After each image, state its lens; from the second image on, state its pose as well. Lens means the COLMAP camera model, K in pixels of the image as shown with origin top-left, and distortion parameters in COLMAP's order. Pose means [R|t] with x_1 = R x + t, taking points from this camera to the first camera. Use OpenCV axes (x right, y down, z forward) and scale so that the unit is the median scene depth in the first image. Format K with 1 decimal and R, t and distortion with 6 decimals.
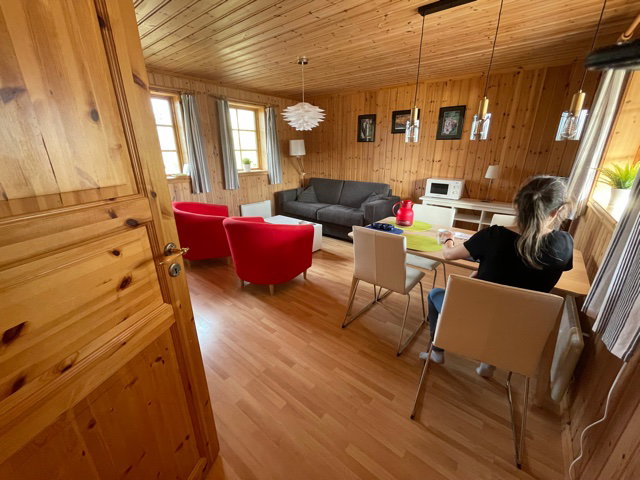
lens RADIAL K [[258.3, 0, 318.6], [0, 258.3, 237.5], [0, 0, 1]] dist [-0.001480, -0.000096]
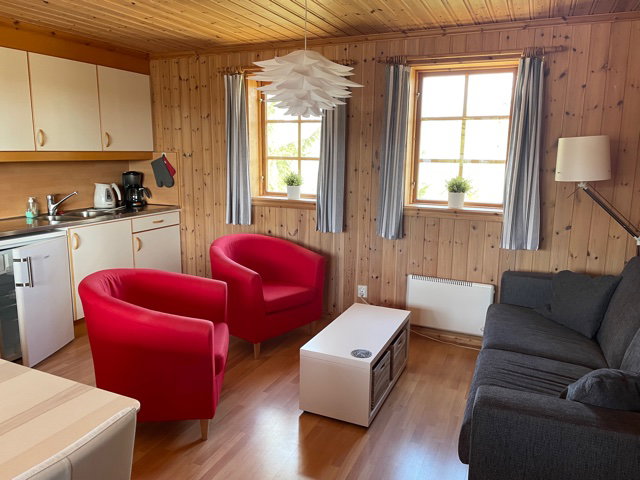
lens RADIAL K [[485.4, 0, 314.8], [0, 485.4, 241.3], [0, 0, 1]] dist [0.049727, -0.047496]
pose [[0.250301, 0.182309, -0.950848, 0.496877], [-0.332343, 0.938614, 0.092477, -0.210453], [0.909339, 0.292860, 0.295525, 0.586705]]
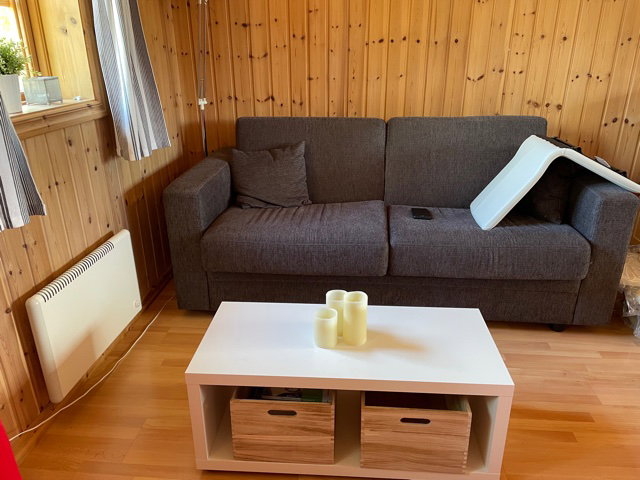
lens RADIAL K [[485.4, 0, 321.8], [0, 485.4, 234.6], [0, 0, 1]] dist [0.049727, -0.047496]
pose [[0.826241, -0.208247, 0.523411, -0.311725], [0.187668, 0.977839, 0.092800, -0.167683], [-0.531137, 0.021552, 0.847012, 0.612908]]
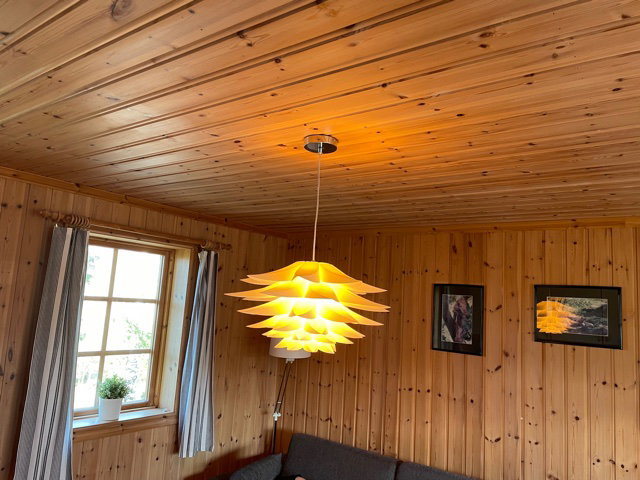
lens RADIAL K [[485.4, 0, 318.3], [0, 485.4, 236.7], [0, 0, 1]] dist [0.049727, -0.047496]
pose [[0.997005, 0.069953, 0.032978, -0.047830], [-0.047445, 0.890001, -0.453483, -0.201665], [-0.061073, 0.450560, 0.890655, 0.338148]]
